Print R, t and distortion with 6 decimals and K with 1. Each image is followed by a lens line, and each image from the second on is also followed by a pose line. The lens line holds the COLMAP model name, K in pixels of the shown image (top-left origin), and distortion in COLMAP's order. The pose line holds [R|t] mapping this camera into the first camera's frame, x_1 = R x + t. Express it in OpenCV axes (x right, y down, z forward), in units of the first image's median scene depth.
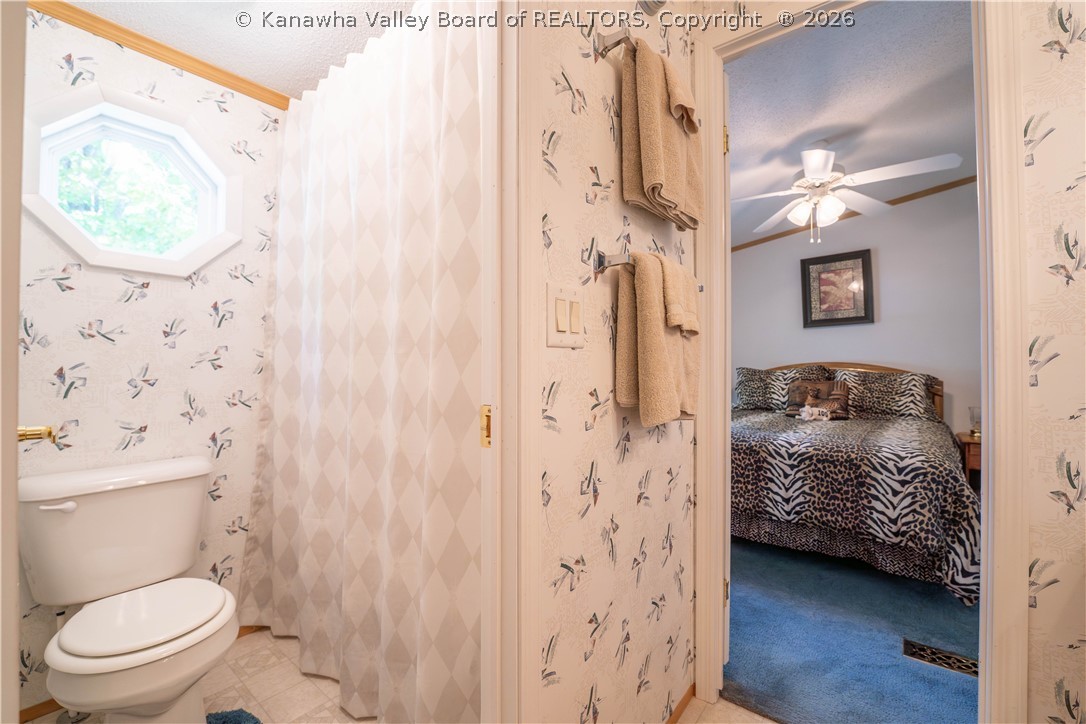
lens RADIAL K [[442.6, 0, 550.1], [0, 442.6, 362.0], [0, 0, 1]] dist [-0.023324, 0.000213]
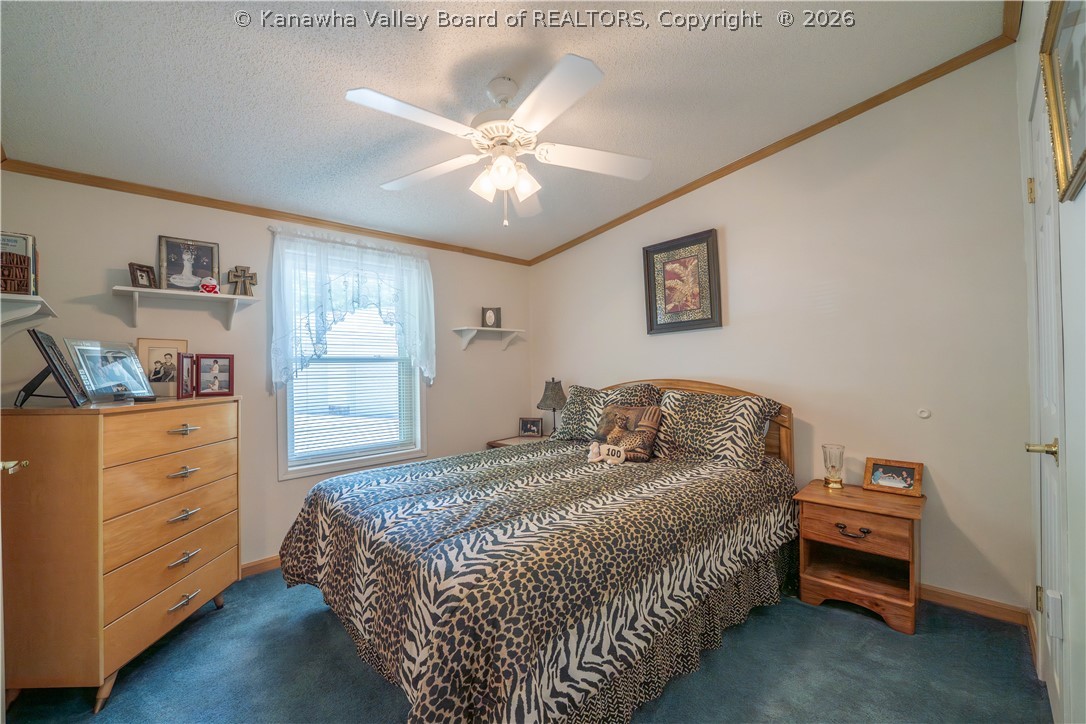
lens RADIAL K [[442.6, 0, 536.5], [0, 442.6, 363.4], [0, 0, 1]] dist [-0.023324, 0.000213]
pose [[0.993601, -0.019968, -0.111172, 0.515373], [0.020593, 0.999778, 0.004470, -0.036909], [0.111058, -0.006730, 0.993791, 0.210441]]
